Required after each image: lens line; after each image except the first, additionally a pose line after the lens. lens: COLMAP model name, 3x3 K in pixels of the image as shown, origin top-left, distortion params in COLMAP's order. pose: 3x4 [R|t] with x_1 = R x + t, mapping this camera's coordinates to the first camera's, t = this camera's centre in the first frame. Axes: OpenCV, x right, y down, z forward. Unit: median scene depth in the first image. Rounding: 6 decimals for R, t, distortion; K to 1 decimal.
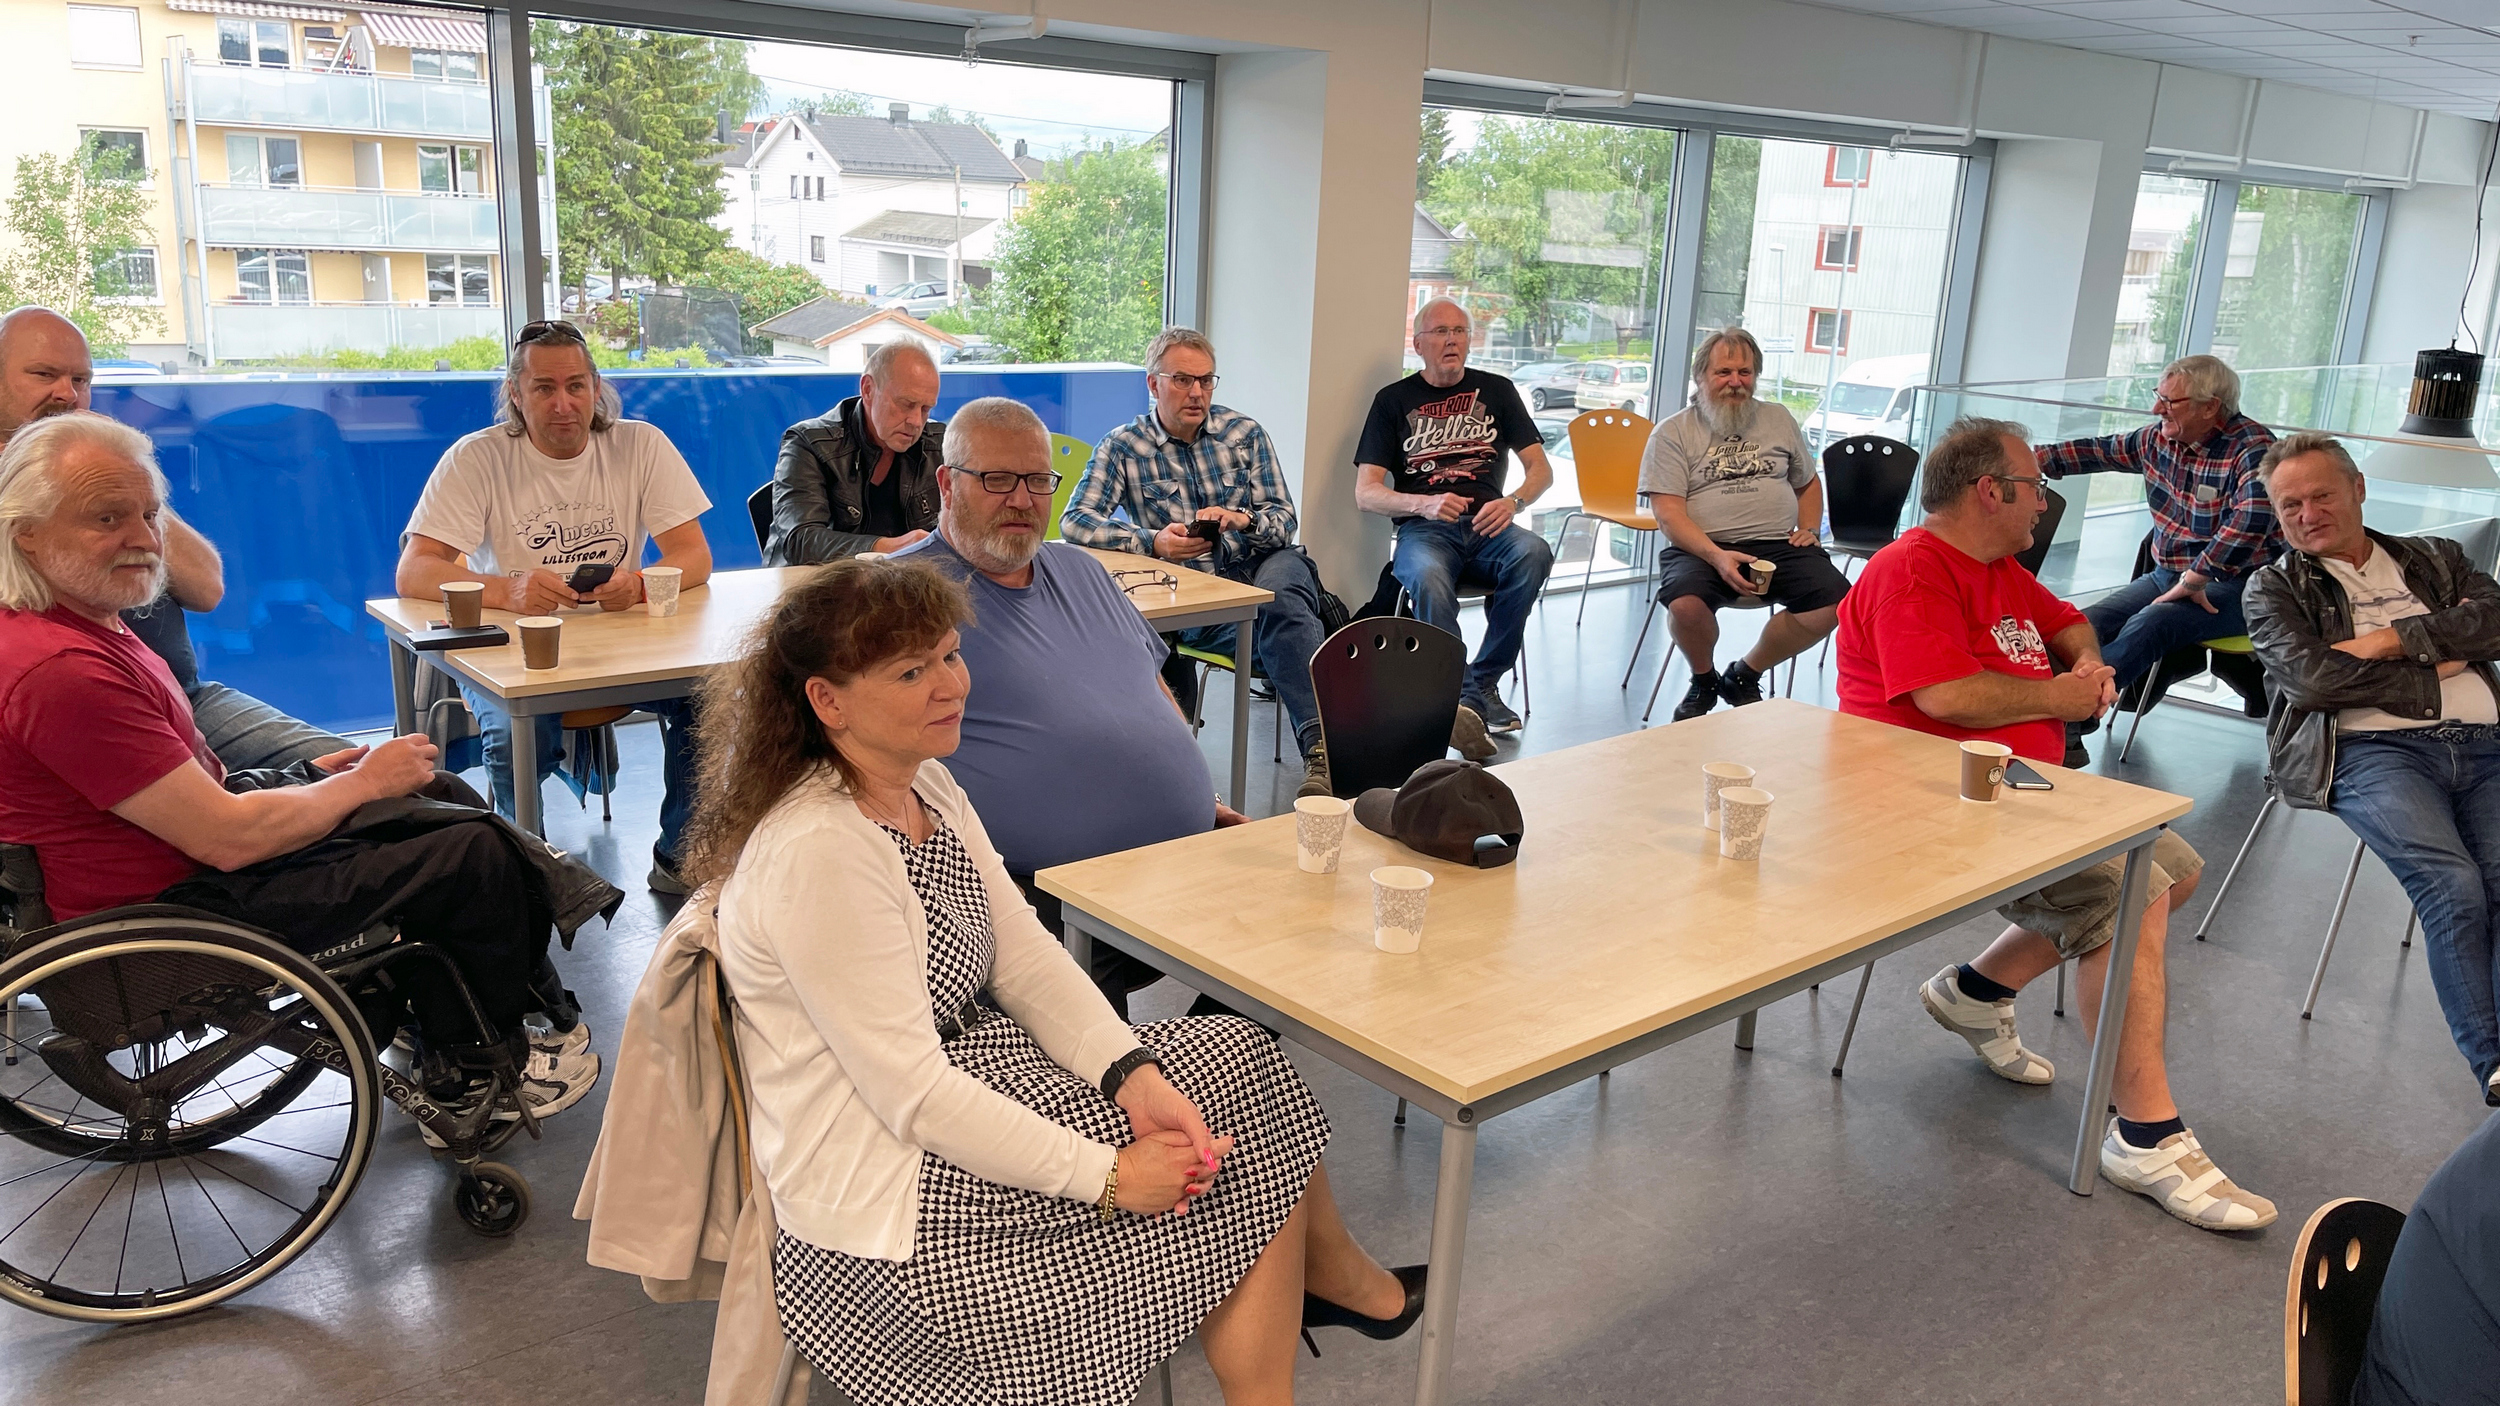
lens RADIAL K [[1825.7, 0, 1250.0], [0, 1825.7, 703.0], [0, 0, 1]] dist [0.050833, -0.057743]
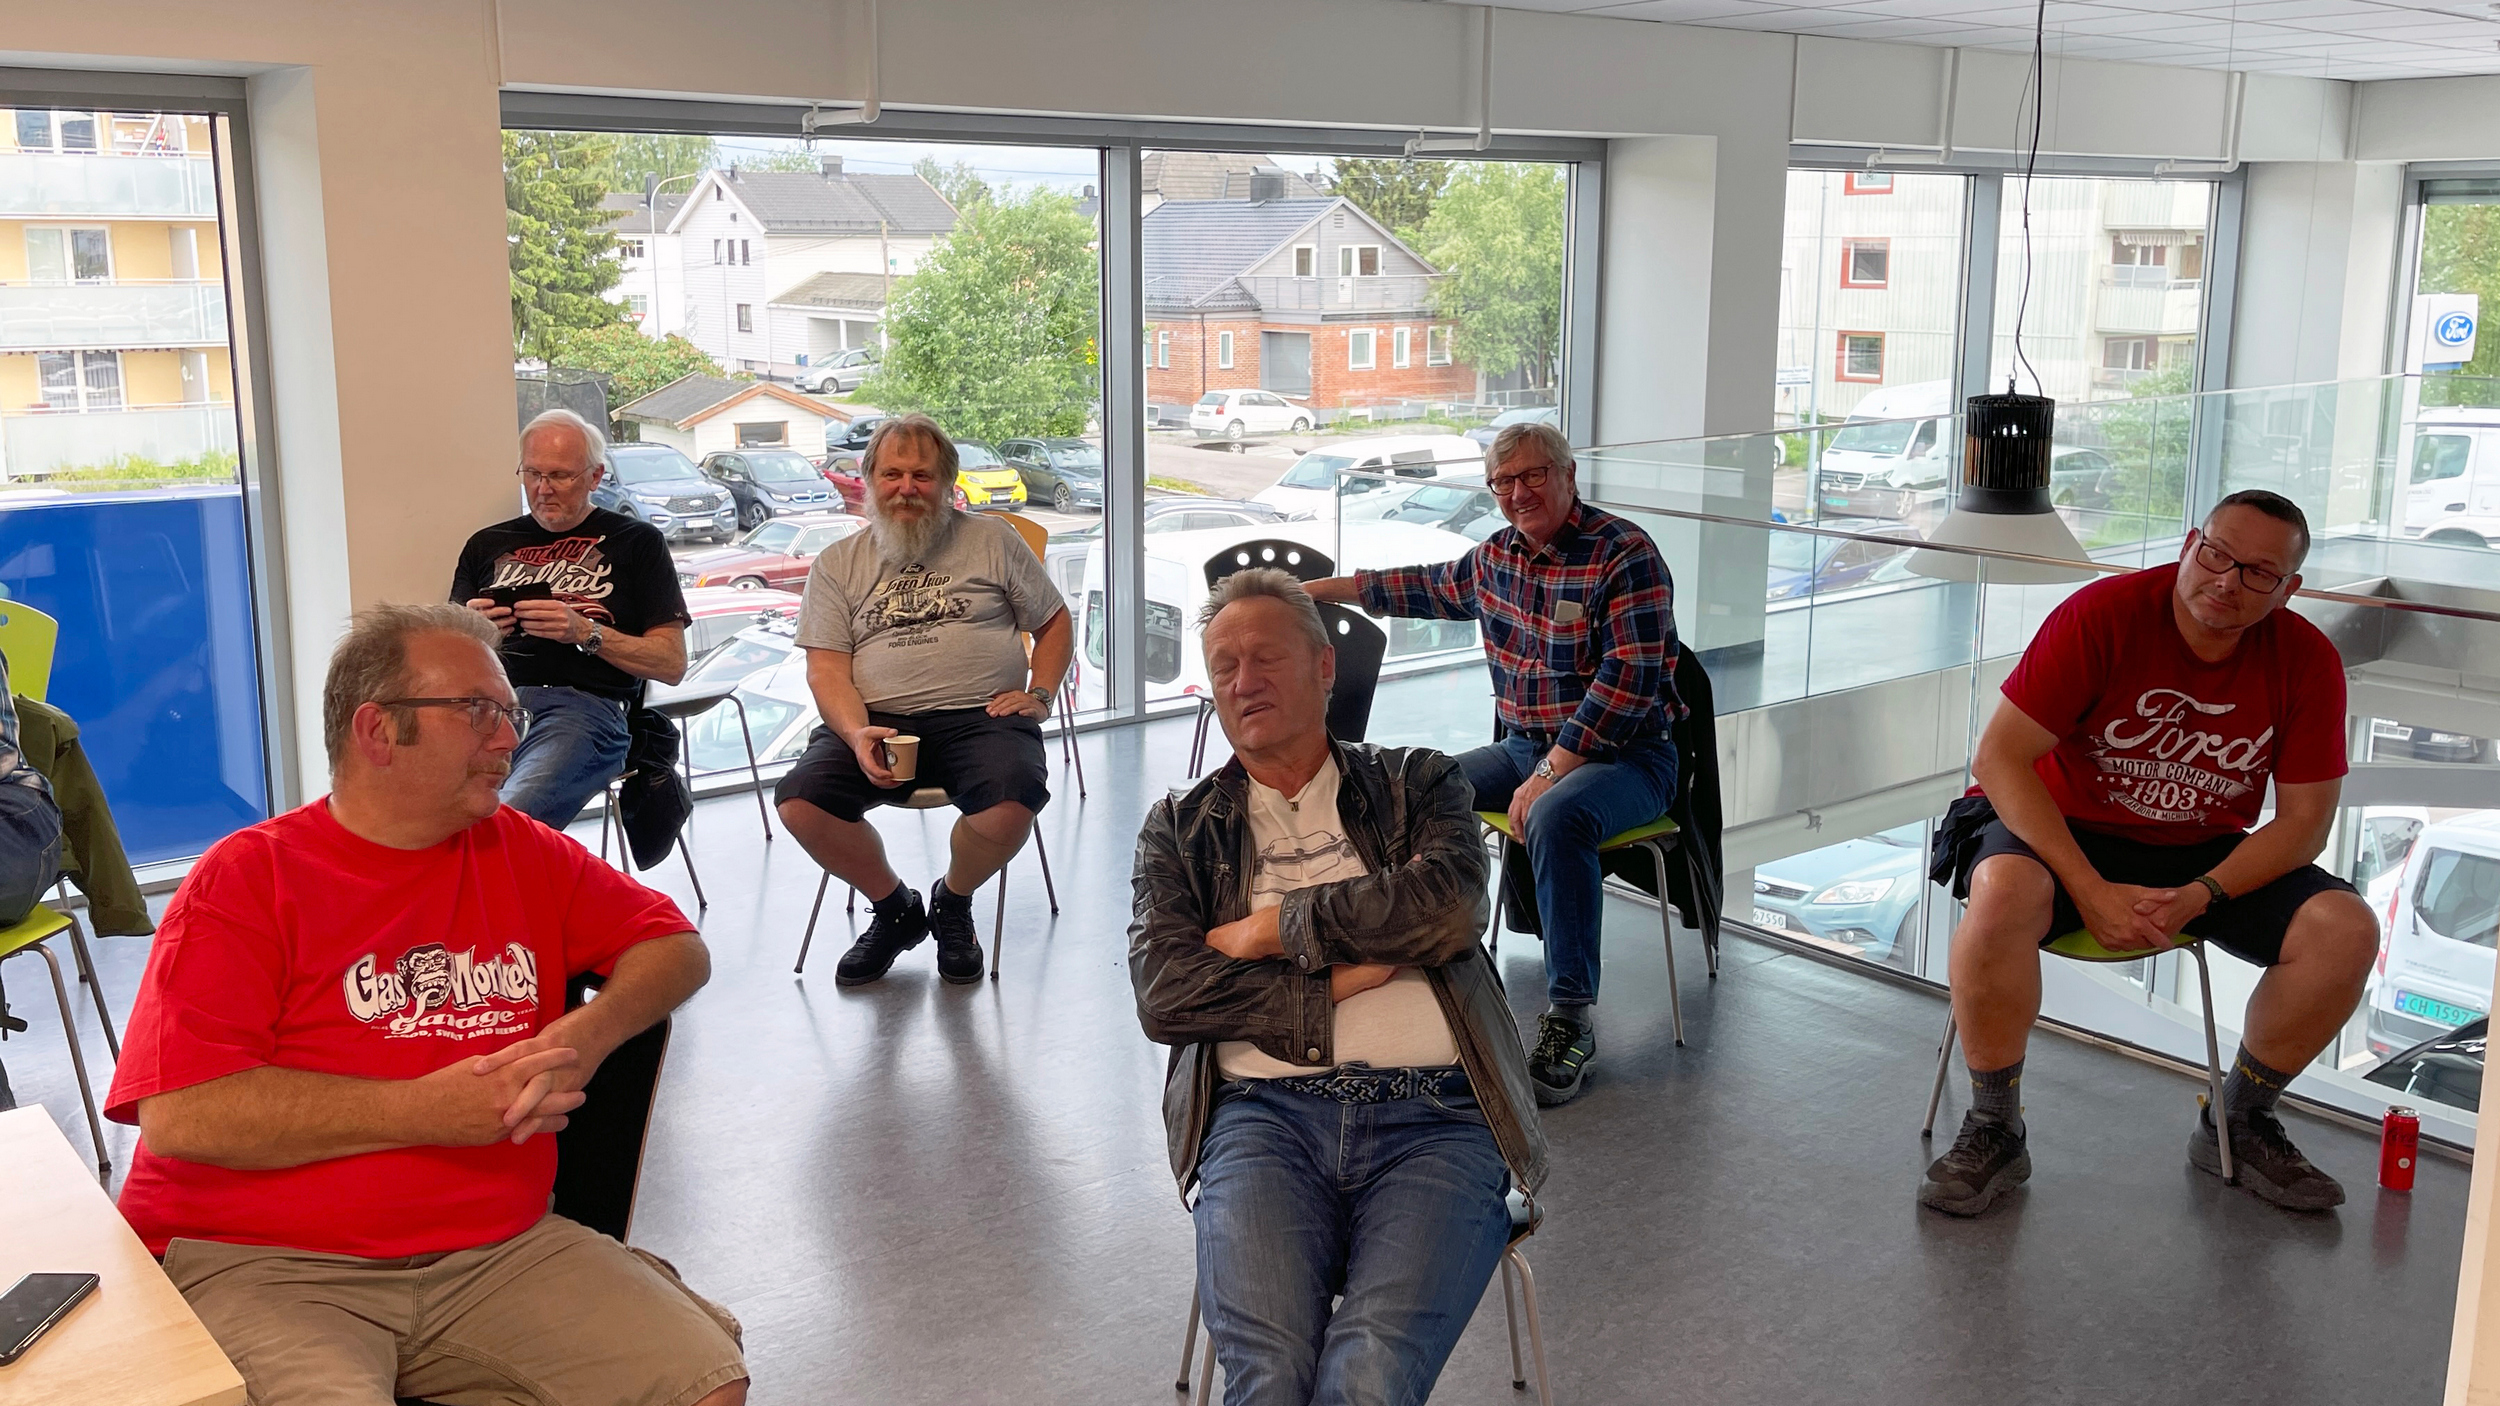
lens RADIAL K [[2060.8, 0, 1203.9], [0, 2060.8, 637.3], [0, 0, 1]] dist [0.036264, -0.013763]
pose [[0.998379, -0.041163, -0.039311, 0.051805], [0.037971, 0.996170, -0.078757, -0.006319], [0.042403, 0.077137, 0.996118, 0.026263]]
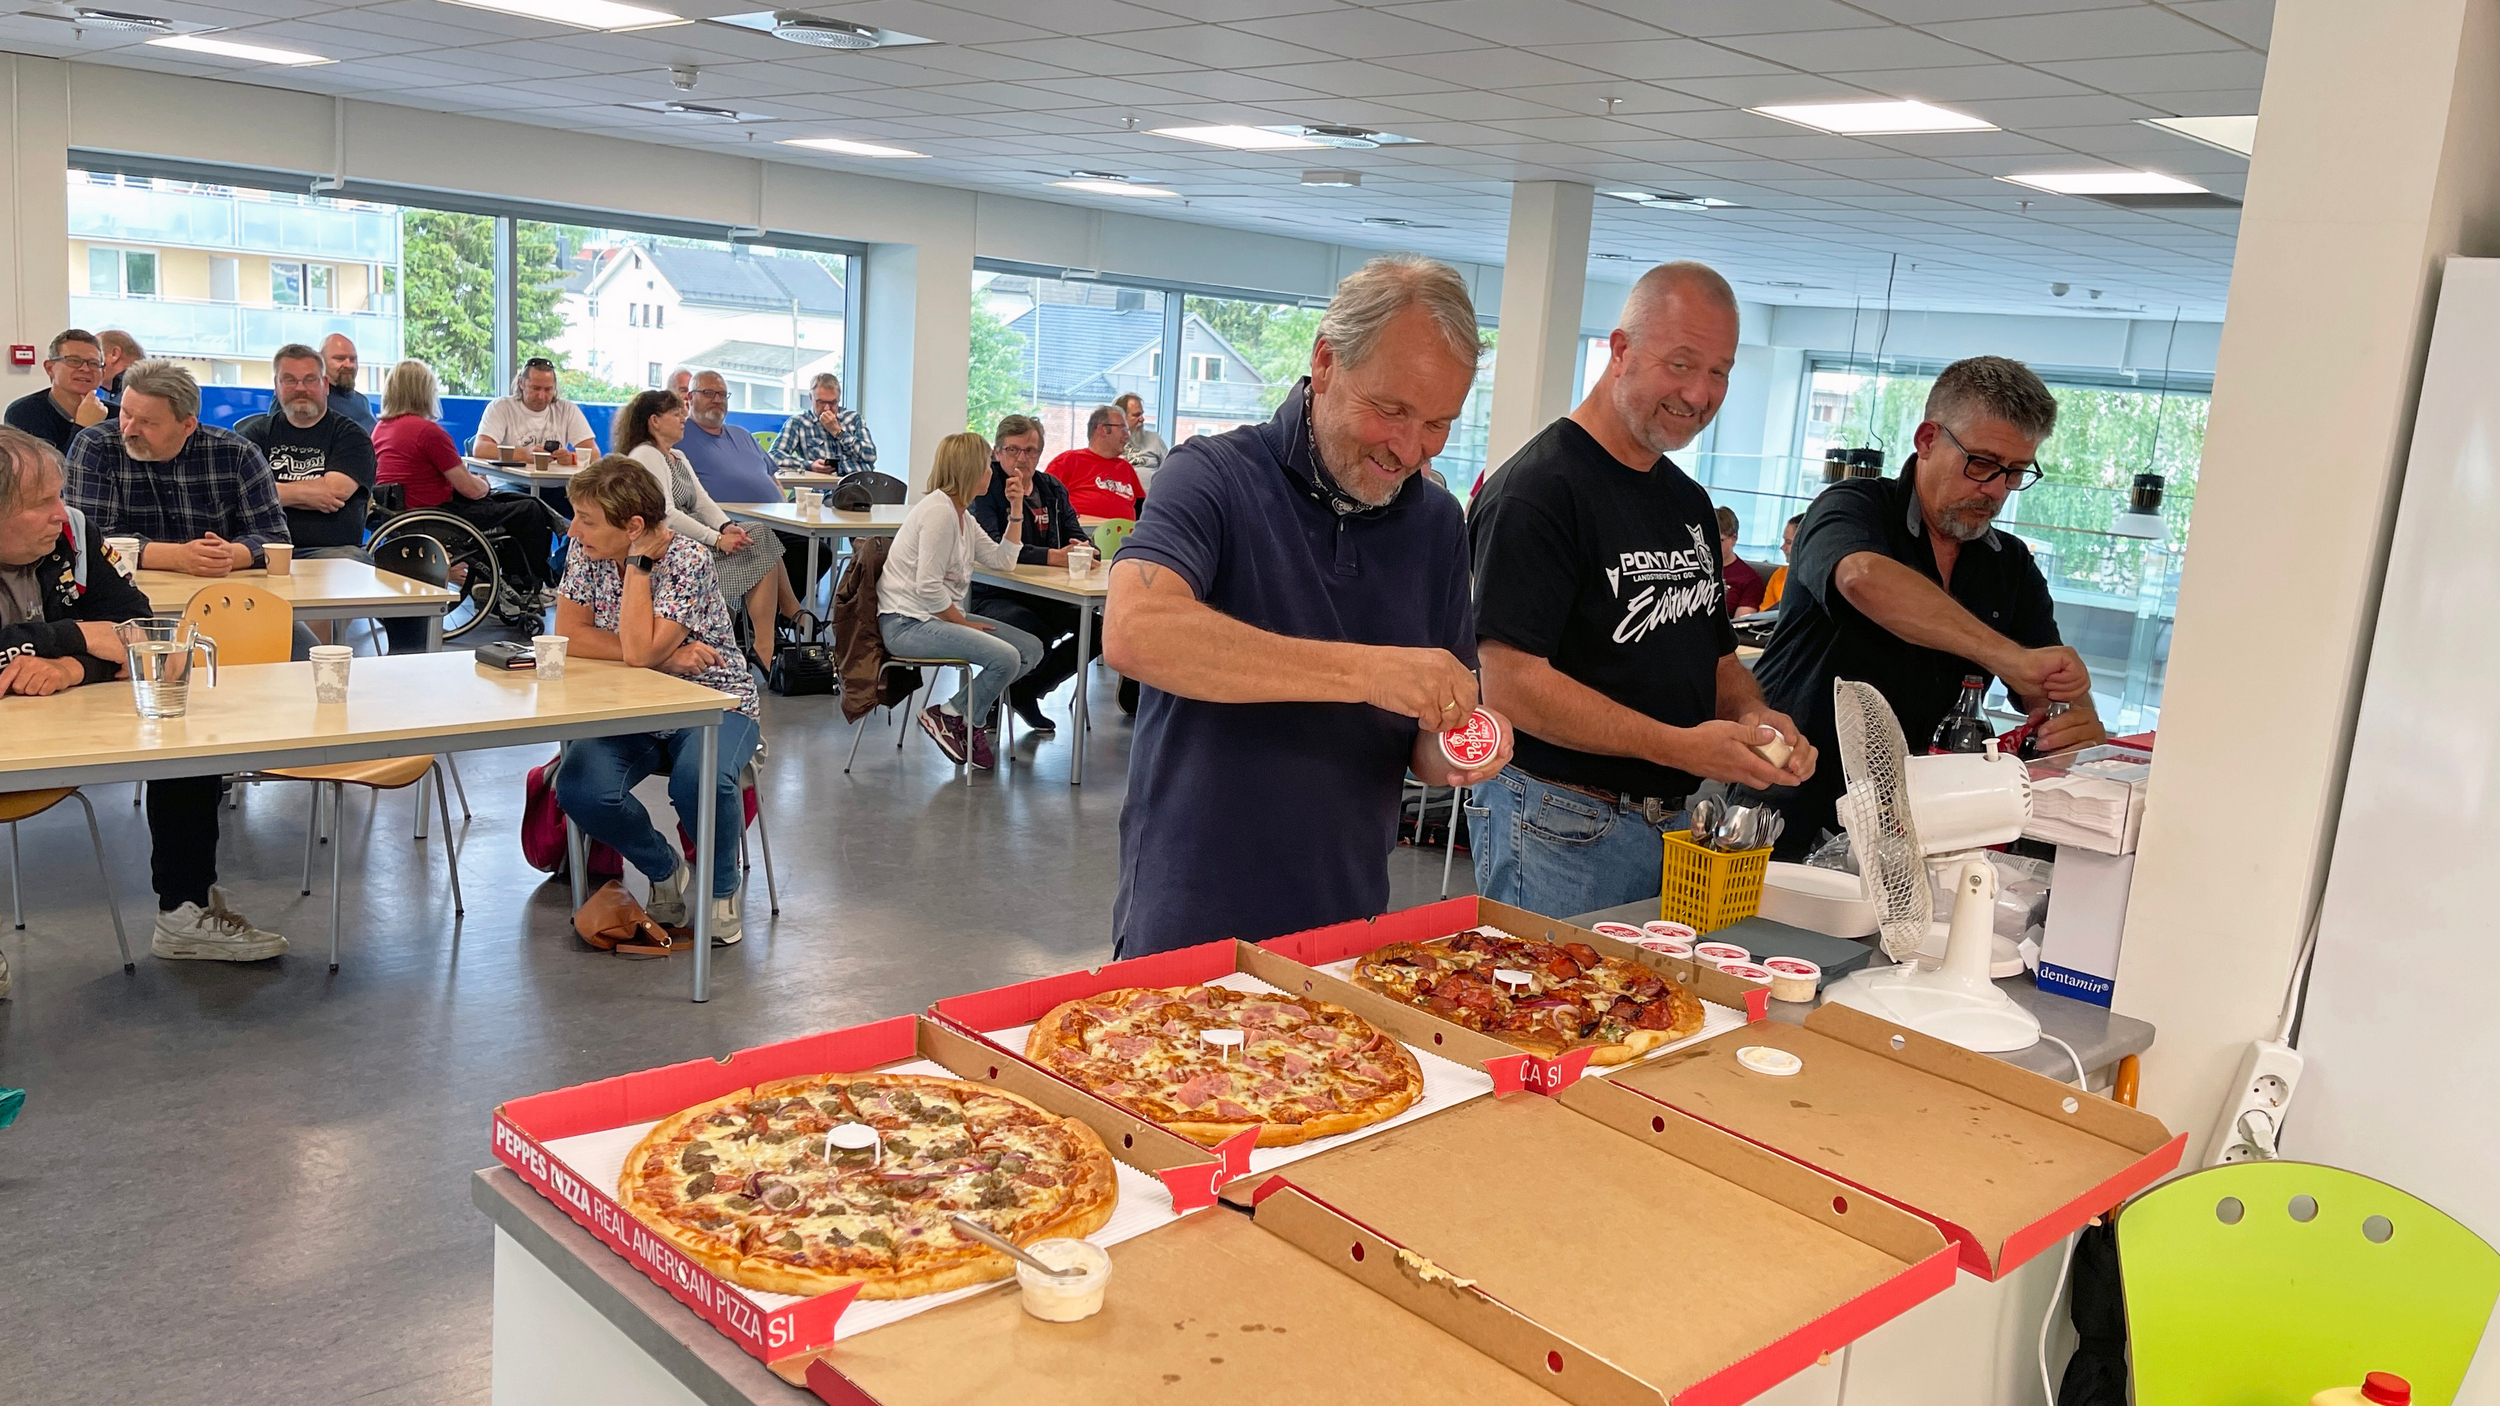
lens RADIAL K [[1882.9, 0, 1288.6], [0, 1882.9, 762.9], [0, 0, 1]] dist [0.002688, 0.006344]
pose [[0.995118, 0.013095, 0.097815, 0.030703], [-0.008115, 0.998658, -0.051145, 0.038064], [-0.098353, 0.050102, 0.993890, -0.129266]]
